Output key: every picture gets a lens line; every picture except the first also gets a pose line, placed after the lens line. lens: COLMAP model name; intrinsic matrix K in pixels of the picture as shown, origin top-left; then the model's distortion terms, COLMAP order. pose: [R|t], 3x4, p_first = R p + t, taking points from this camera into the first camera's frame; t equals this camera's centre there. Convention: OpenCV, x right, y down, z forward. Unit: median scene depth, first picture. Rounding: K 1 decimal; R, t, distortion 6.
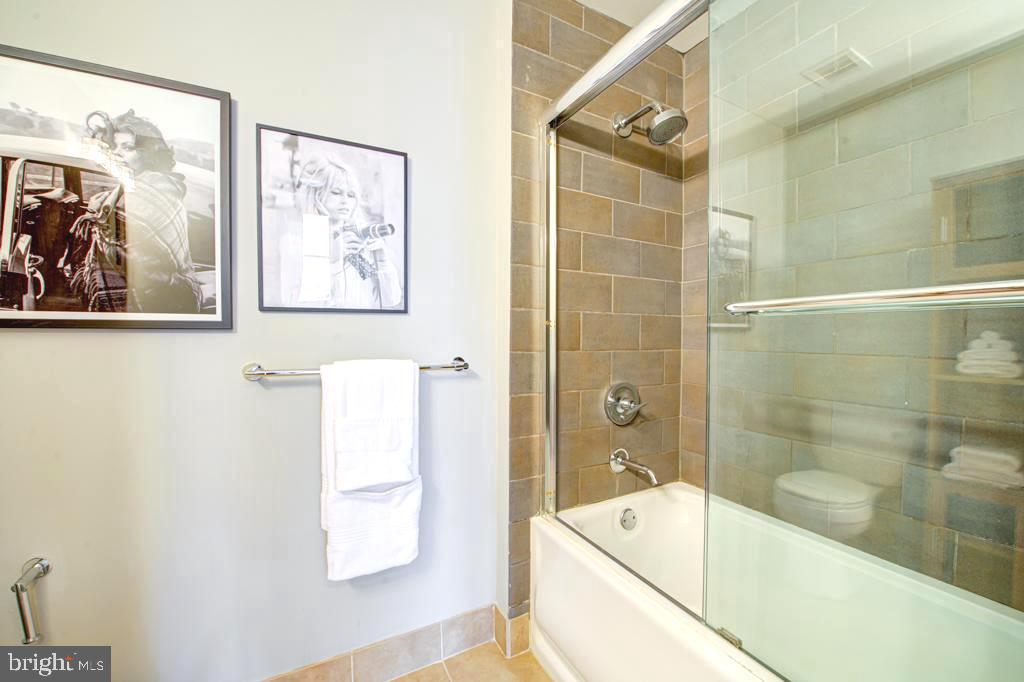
lens RADIAL K [[406.2, 0, 518.5], [0, 406.2, 346.0], [0, 0, 1]] dist [-0.011580, -0.002216]
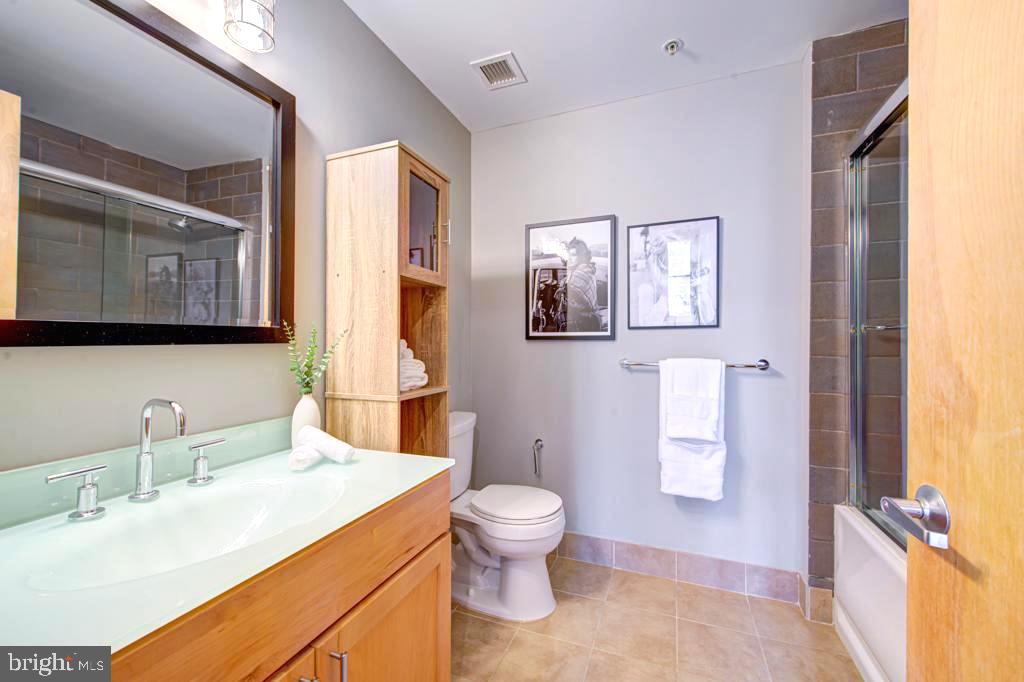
lens RADIAL K [[406.2, 0, 515.7], [0, 406.2, 344.9], [0, 0, 1]] dist [-0.011580, -0.002216]
pose [[0.645914, -0.003883, -0.763400, 0.393002], [-0.022060, 0.999475, -0.023749, 0.034539], [0.763091, 0.032180, 0.645489, -0.515506]]
